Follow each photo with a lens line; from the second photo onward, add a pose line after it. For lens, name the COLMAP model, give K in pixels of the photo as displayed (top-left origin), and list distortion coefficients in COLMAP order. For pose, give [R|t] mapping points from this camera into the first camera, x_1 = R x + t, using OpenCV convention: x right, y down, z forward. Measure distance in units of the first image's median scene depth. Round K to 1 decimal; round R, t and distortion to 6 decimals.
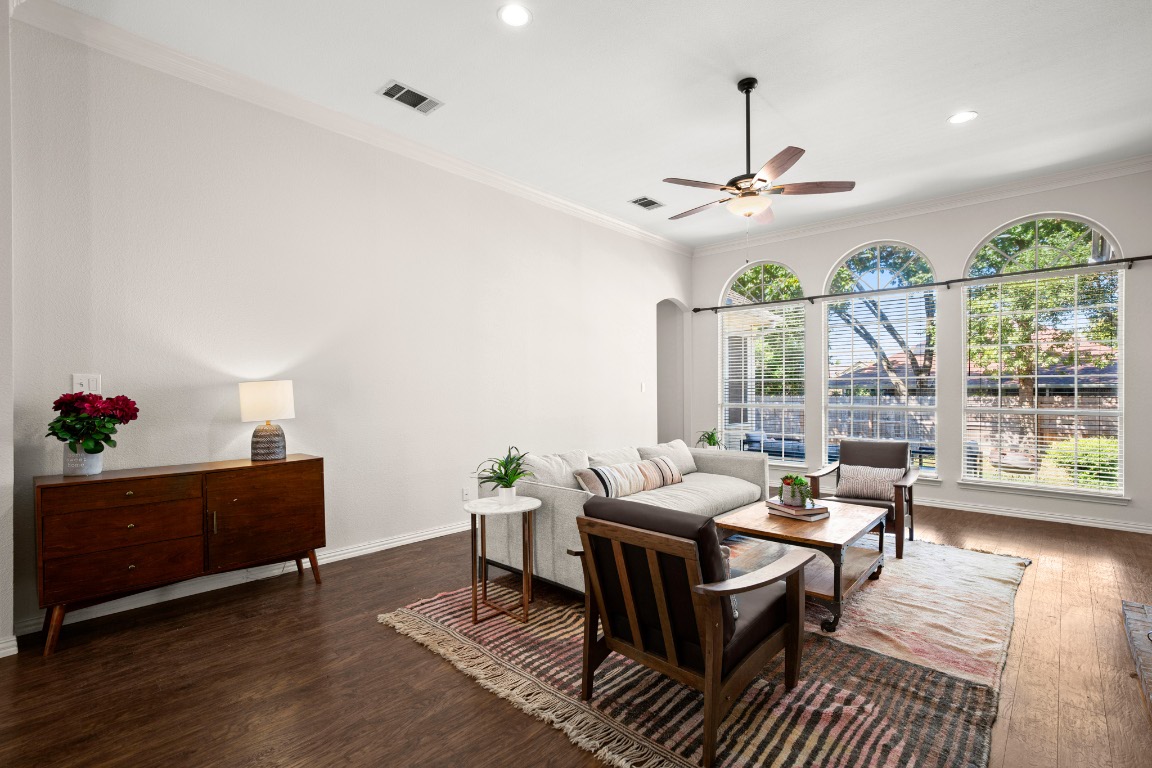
lens RADIAL K [[529.7, 0, 581.3], [0, 529.7, 386.8], [0, 0, 1]] dist [-0.001016, -0.000071]
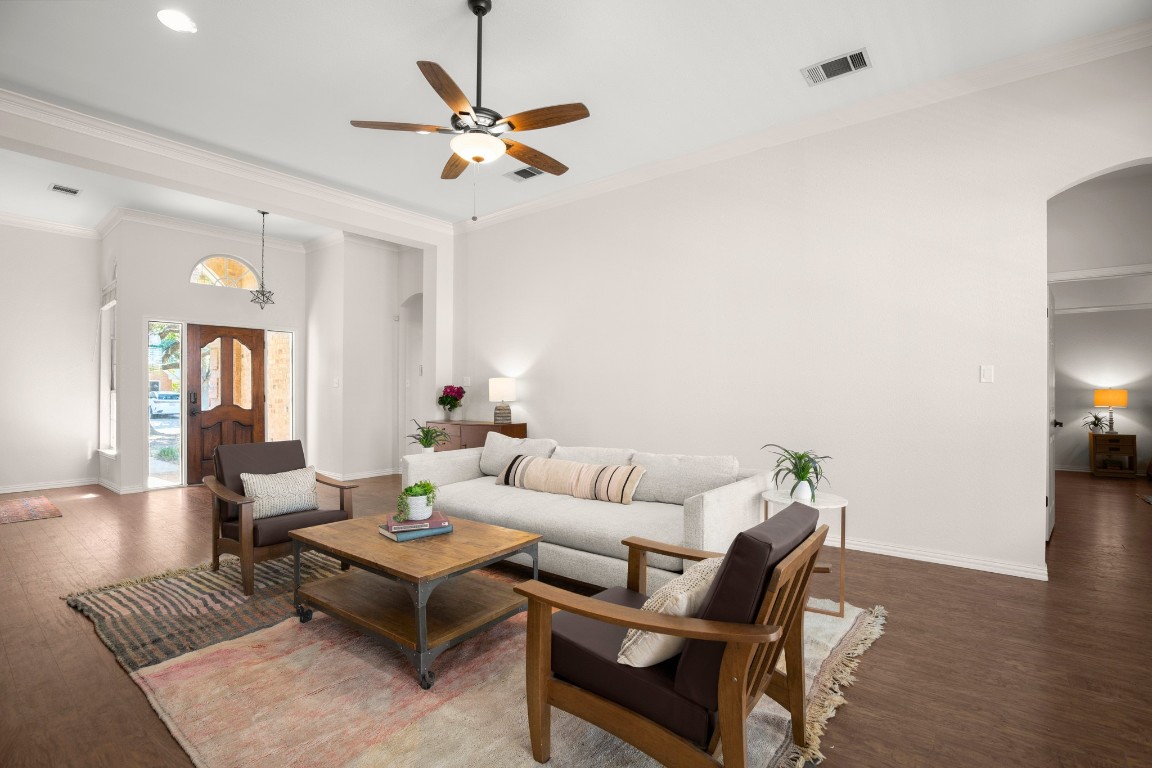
lens RADIAL K [[529.7, 0, 581.3], [0, 529.7, 386.8], [0, 0, 1]] dist [-0.001016, -0.000071]
pose [[0.078456, -0.007612, -0.996889, 1.402248], [0.002188, 0.999970, -0.007464, 0.036746], [0.996915, -0.001596, 0.078470, 1.342554]]
